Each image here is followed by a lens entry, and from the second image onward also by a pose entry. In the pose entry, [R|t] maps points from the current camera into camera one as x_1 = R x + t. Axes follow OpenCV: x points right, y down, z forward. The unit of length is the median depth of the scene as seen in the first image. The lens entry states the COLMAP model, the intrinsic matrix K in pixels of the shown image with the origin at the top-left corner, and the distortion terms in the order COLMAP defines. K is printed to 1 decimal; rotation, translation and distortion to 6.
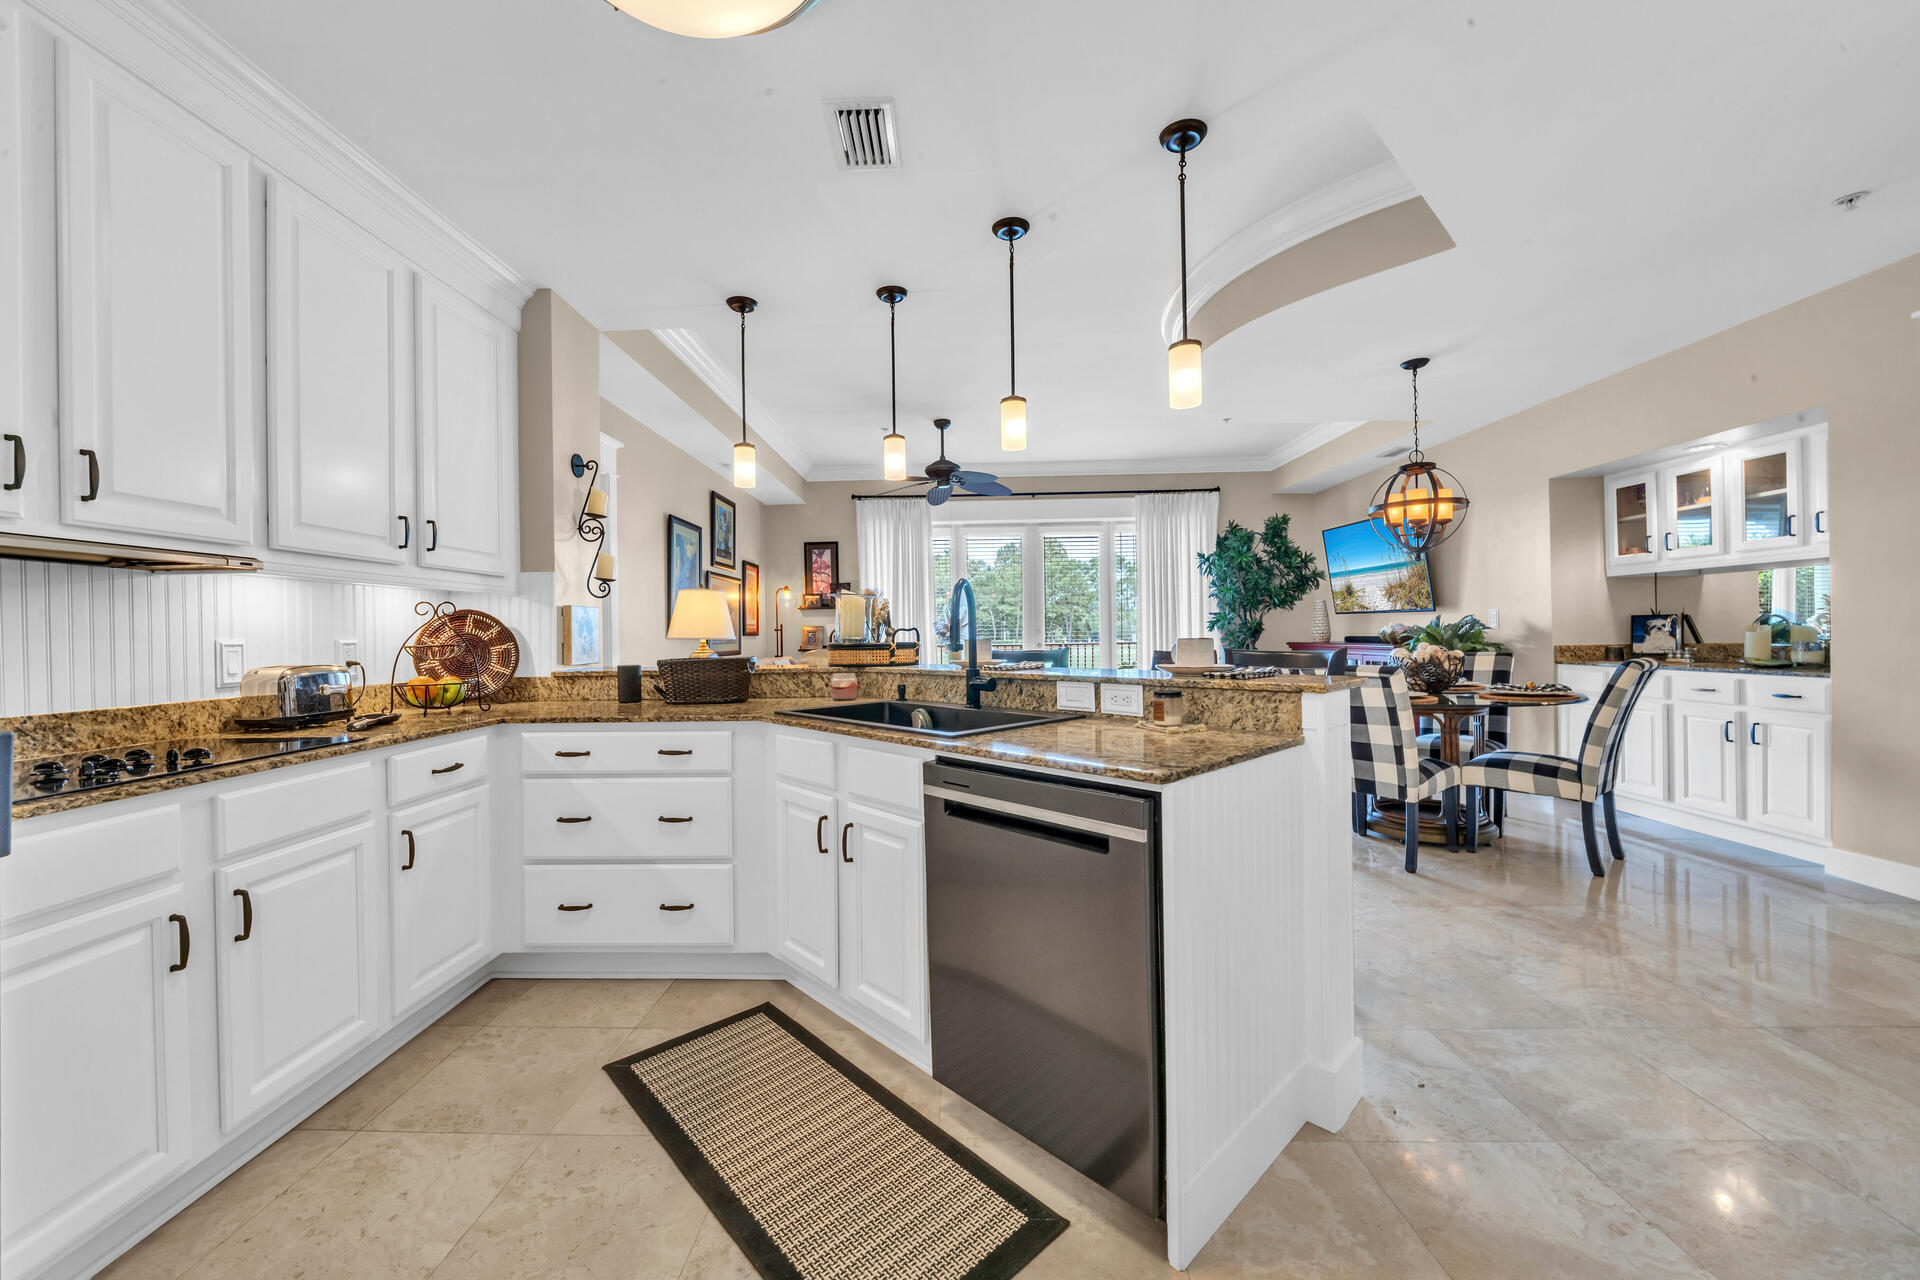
lens RADIAL K [[738.7, 0, 931.7], [0, 738.7, 624.1], [0, 0, 1]] dist [-0.004819, -0.000239]
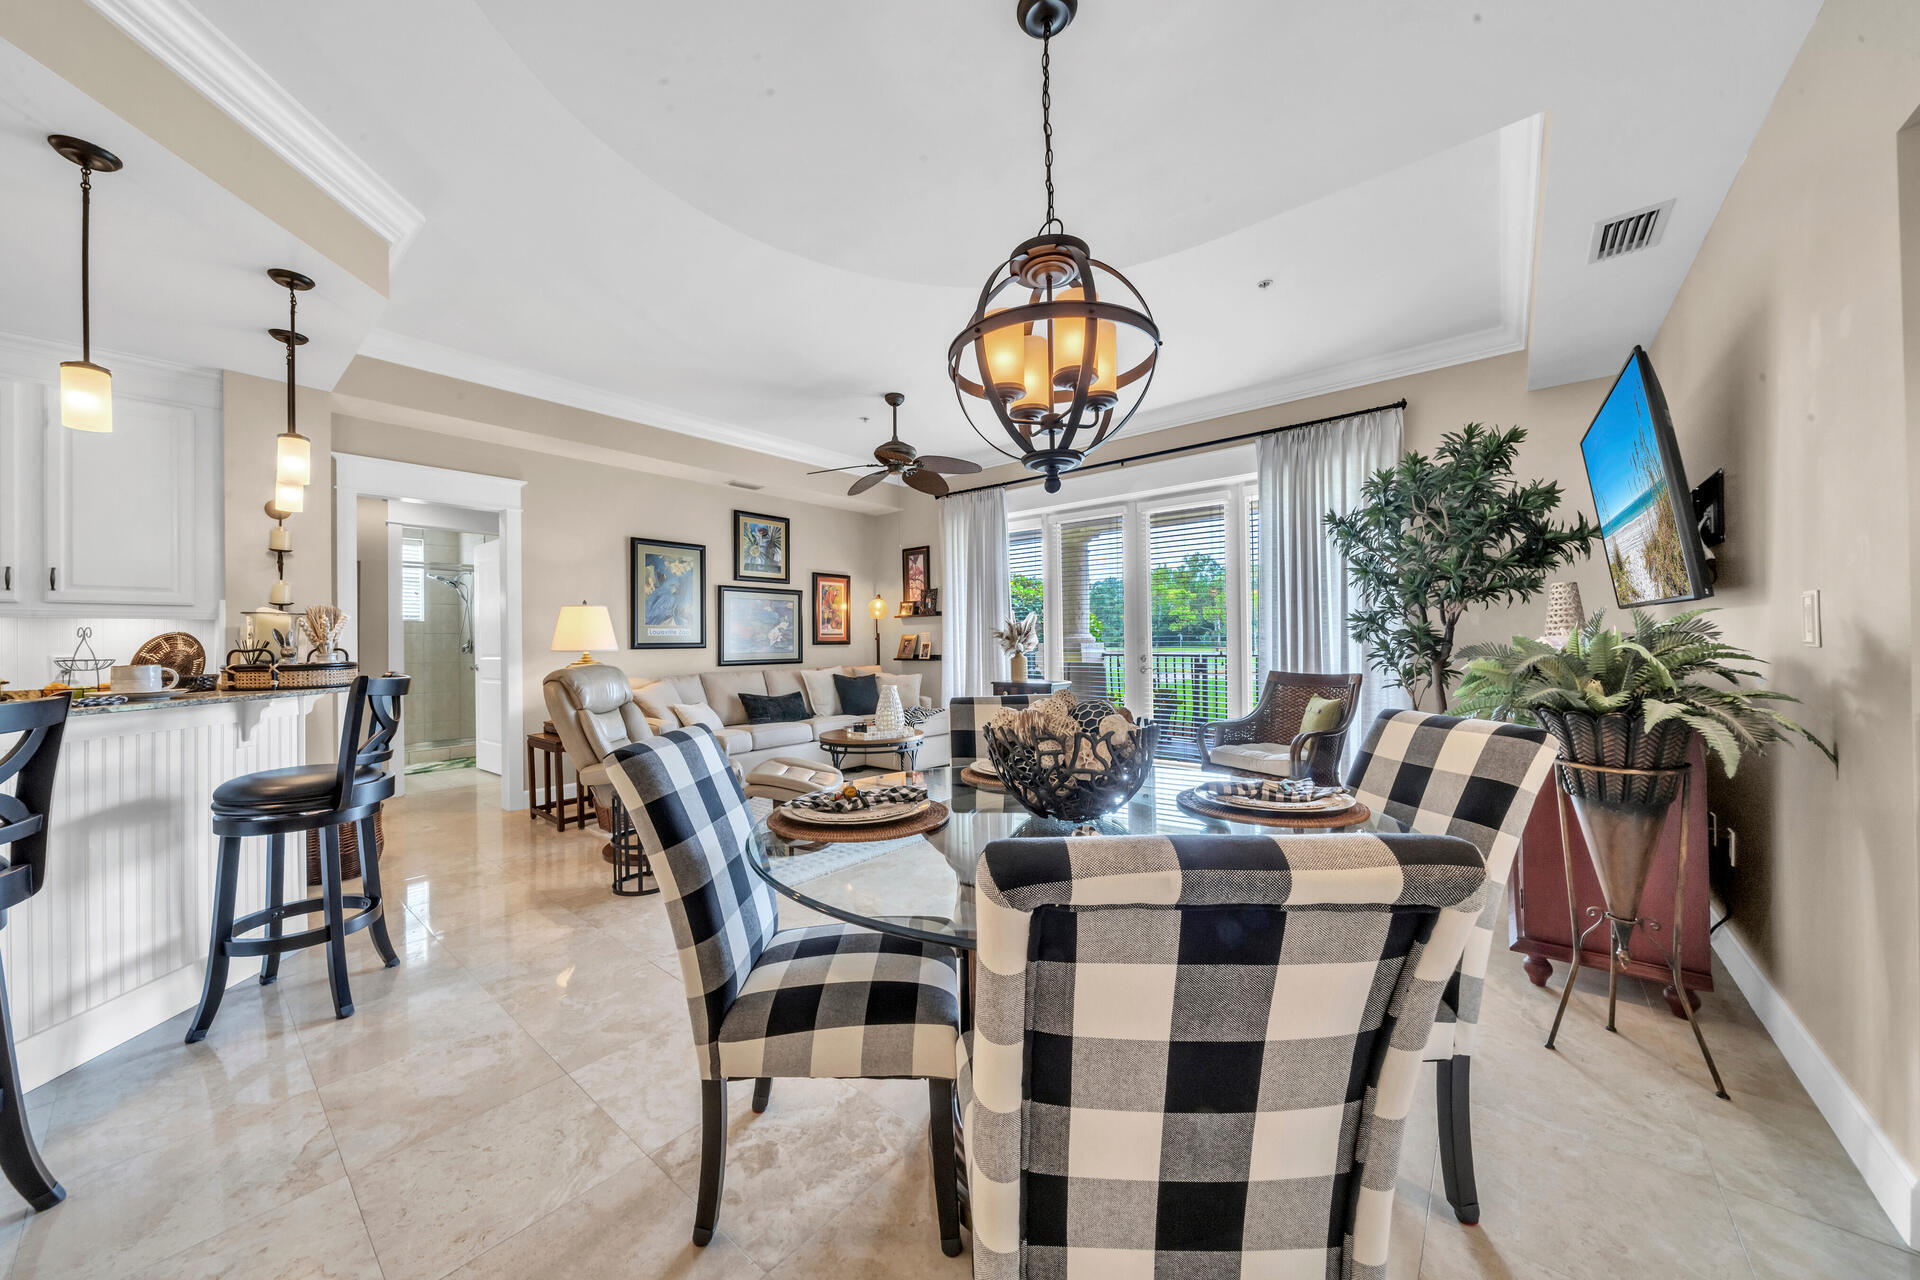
lens RADIAL K [[665.3, 0, 932.2], [0, 665.3, 640.3], [0, 0, 1]] dist [-0.006503, -0.000015]
pose [[0.779295, 0.003184, -0.626649, 1.026050], [0.009276, 0.999819, 0.016615, -0.010061], [0.626589, -0.018761, 0.779124, 0.825955]]
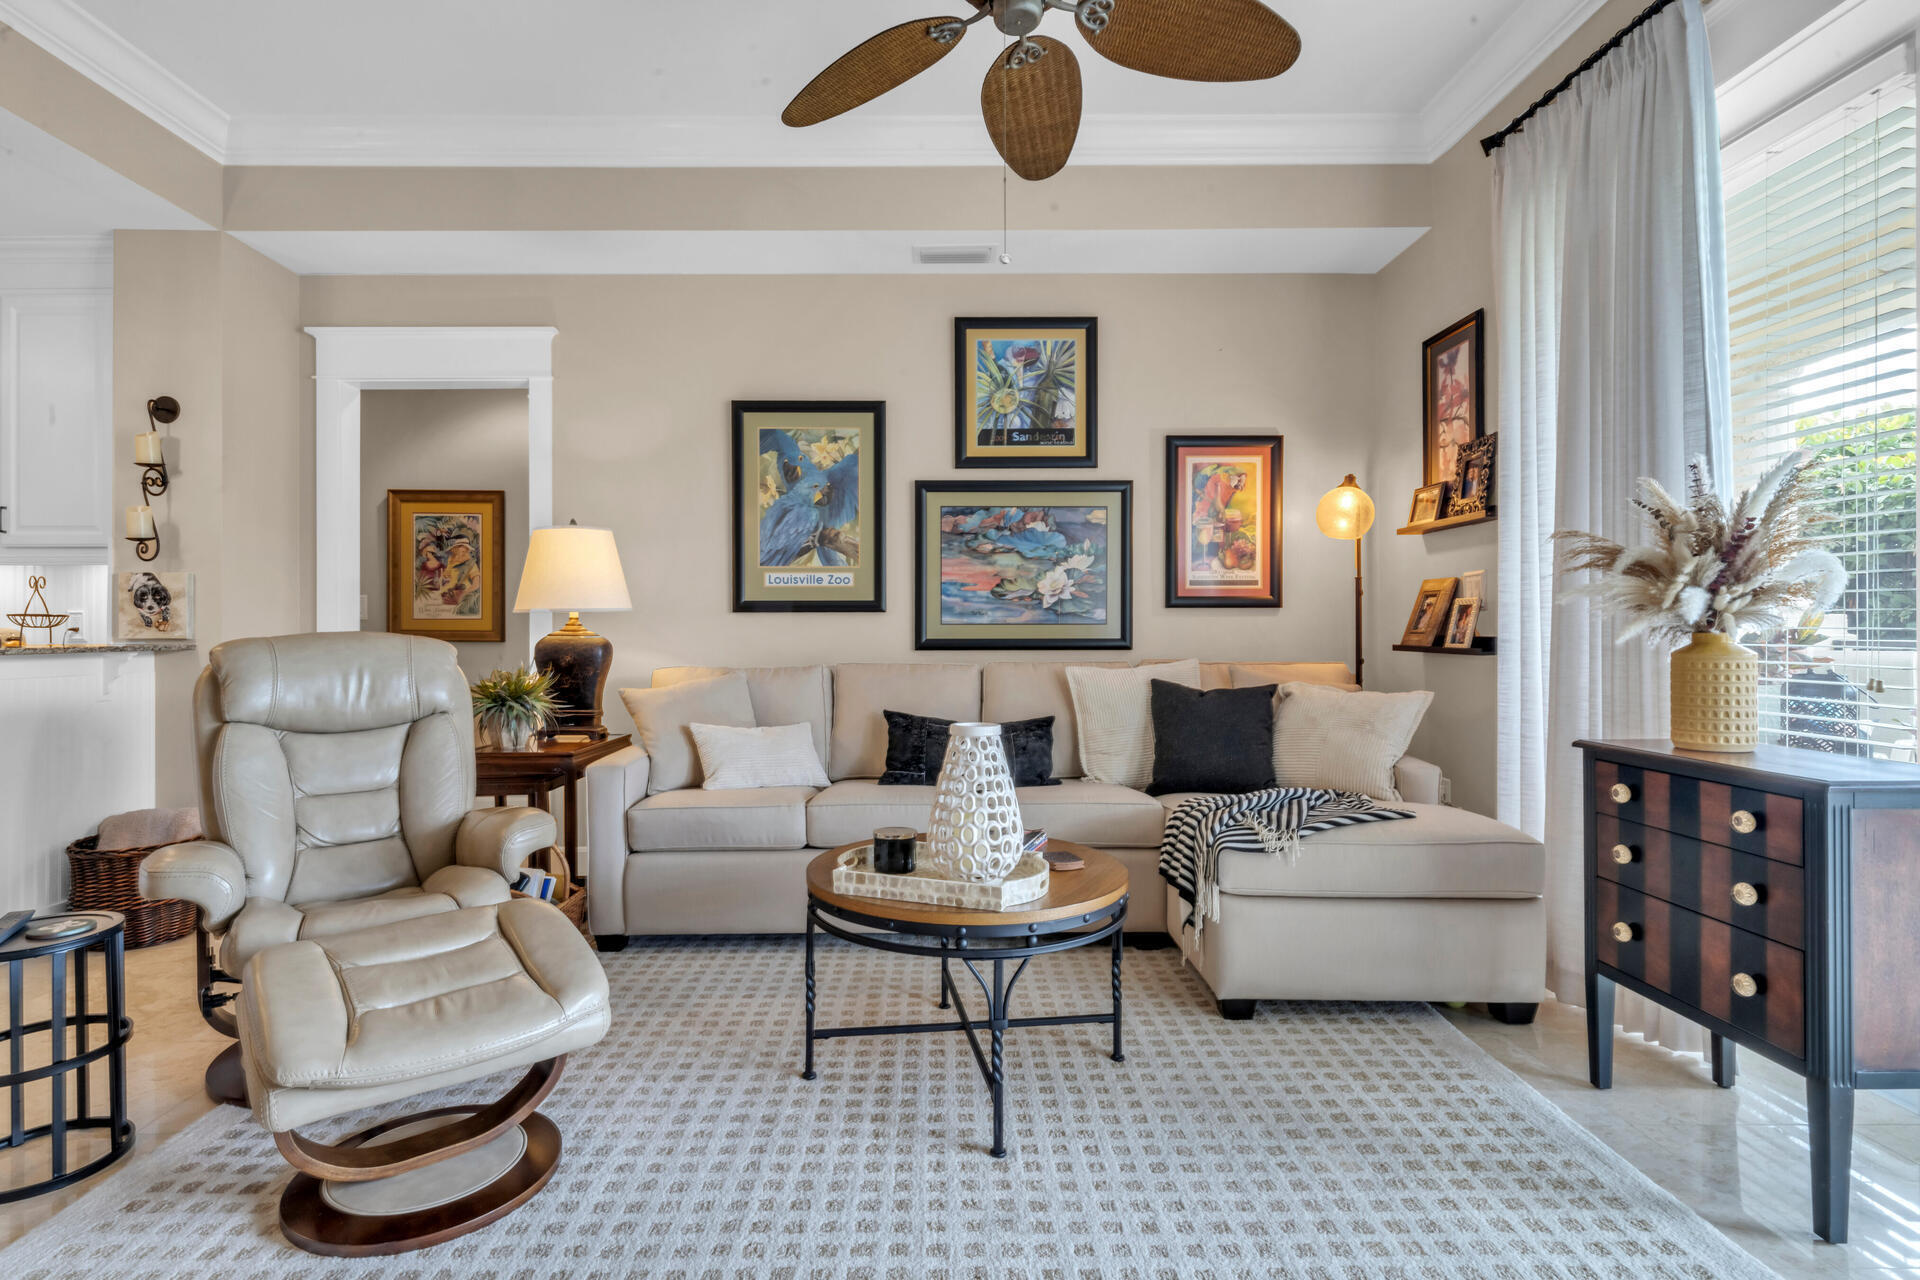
lens RADIAL K [[943.9, 0, 934.4], [0, 943.9, 624.4], [0, 0, 1]] dist [0.000326, 0.000640]
pose [[0.040886, 0.011177, -0.999101, 0.669361], [0.015050, 0.999817, 0.011801, 0.037762], [0.999050, -0.015519, 0.040710, 1.852879]]
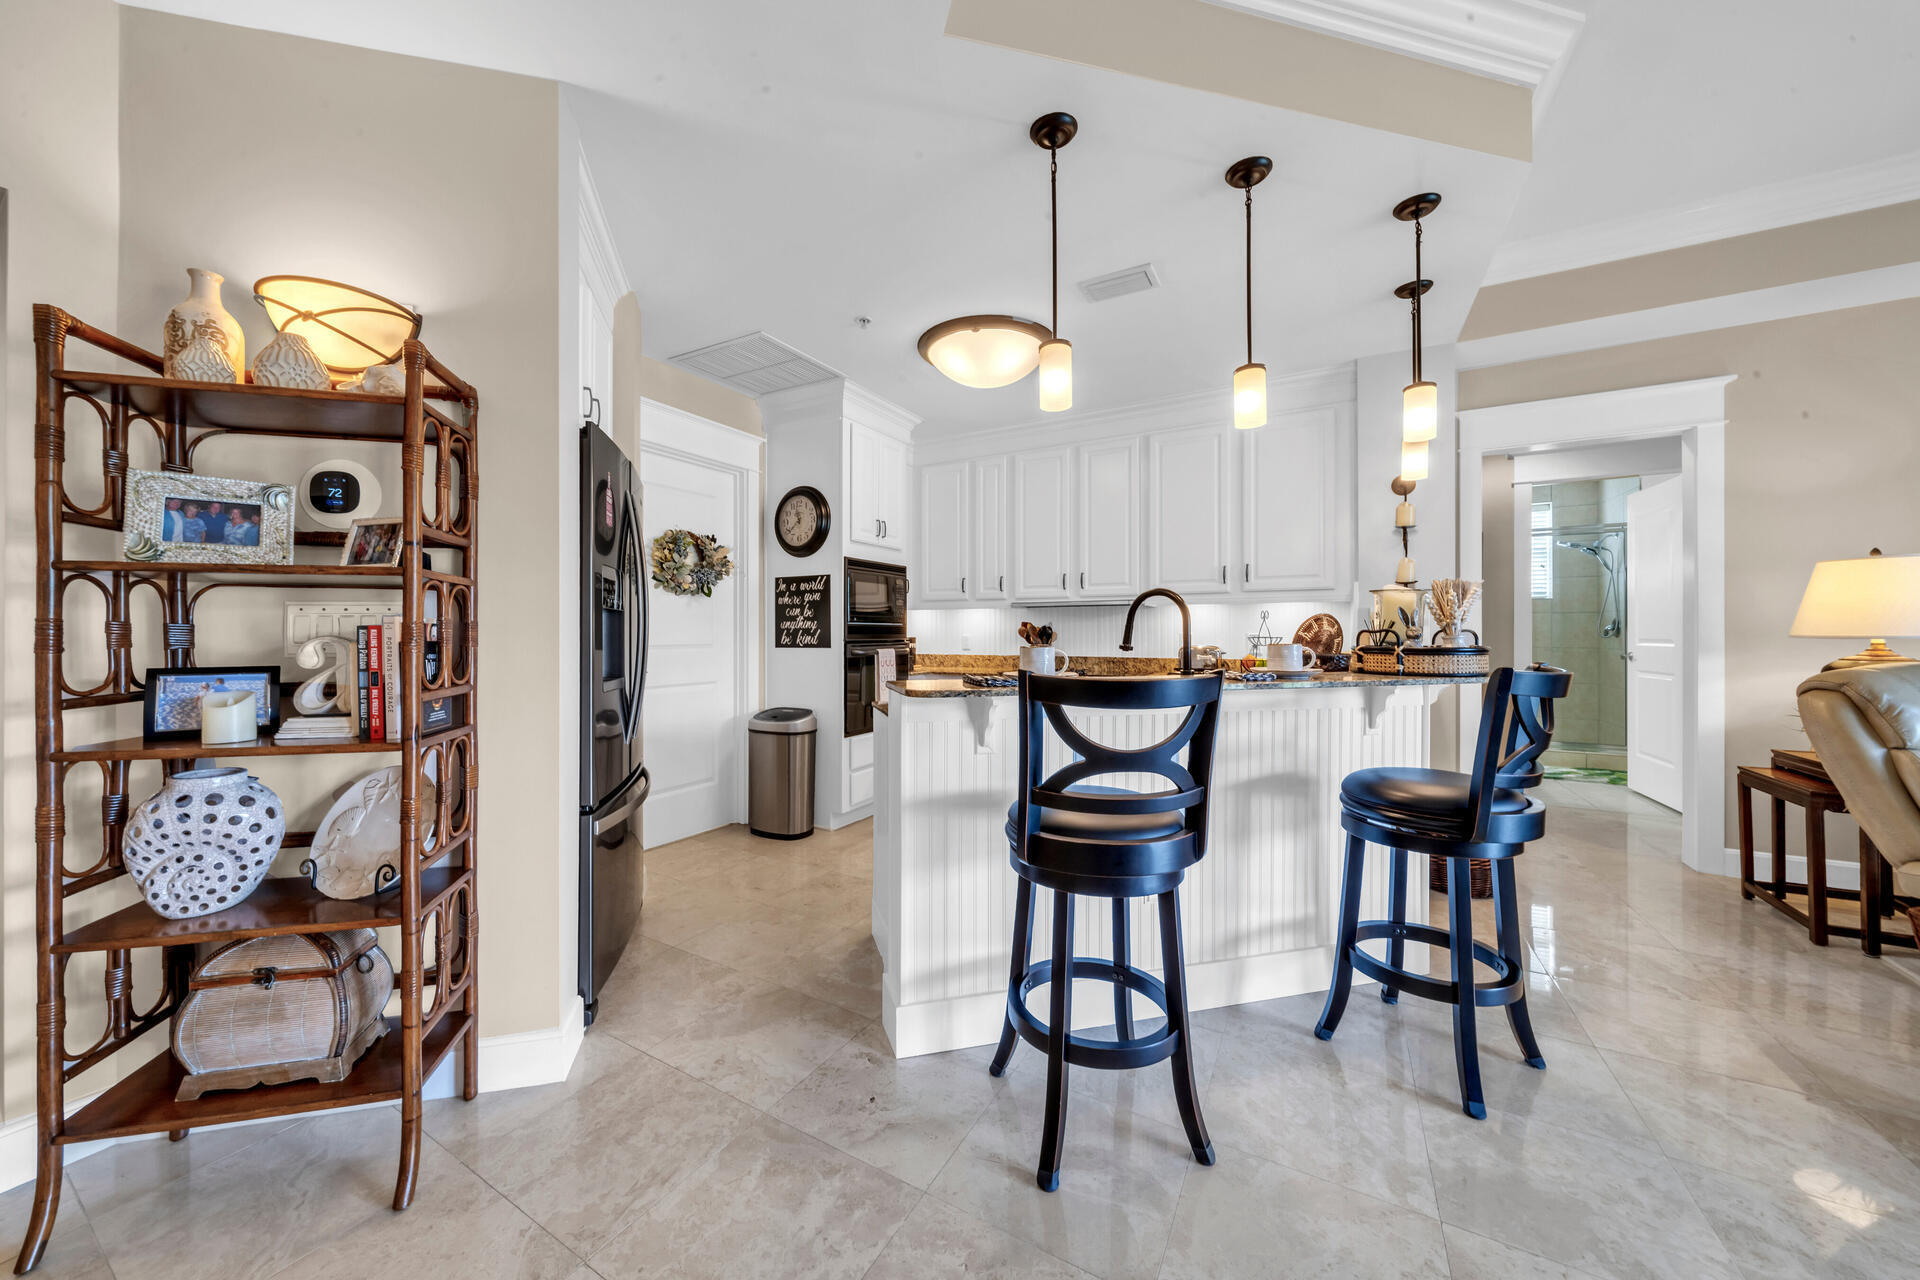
lens RADIAL K [[670.5, 0, 937.2], [0, 670.5, 633.1], [0, 0, 1]] dist [-0.004254, -0.000011]
pose [[-0.473510, 0.017106, -0.880623, 0.794338], [0.020719, 0.999751, 0.008279, -0.006434], [0.880545, -0.014325, -0.473746, 0.850813]]
